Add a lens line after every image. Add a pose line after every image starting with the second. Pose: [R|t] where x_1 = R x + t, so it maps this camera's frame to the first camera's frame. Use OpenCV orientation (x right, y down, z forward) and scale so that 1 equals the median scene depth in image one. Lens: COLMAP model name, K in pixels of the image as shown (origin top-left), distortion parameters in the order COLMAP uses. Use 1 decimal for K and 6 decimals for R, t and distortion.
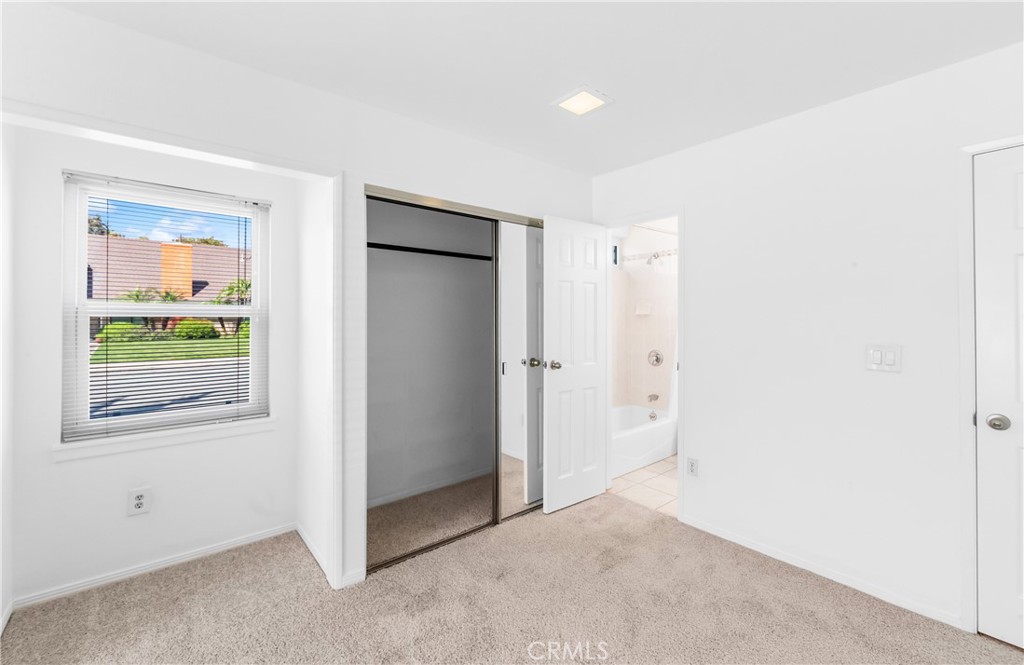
lens RADIAL K [[429.3, 0, 508.3], [0, 429.3, 316.2], [0, 0, 1]] dist [-0.000520, -0.000378]
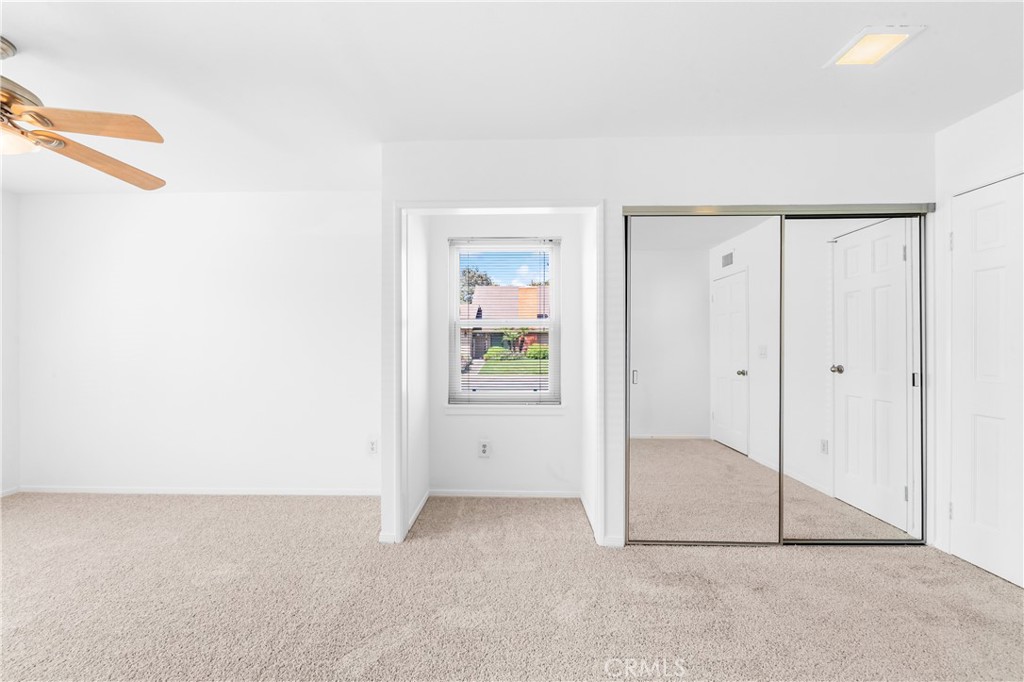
lens RADIAL K [[415.9, 0, 505.5], [0, 415.9, 346.4], [0, 0, 1]] dist [-0.001474, -0.000264]
pose [[0.753430, 0.001133, -0.657527, 0.166355], [0.004753, 0.999963, 0.007169, 0.060279], [0.657510, -0.008526, 0.753397, -0.057286]]
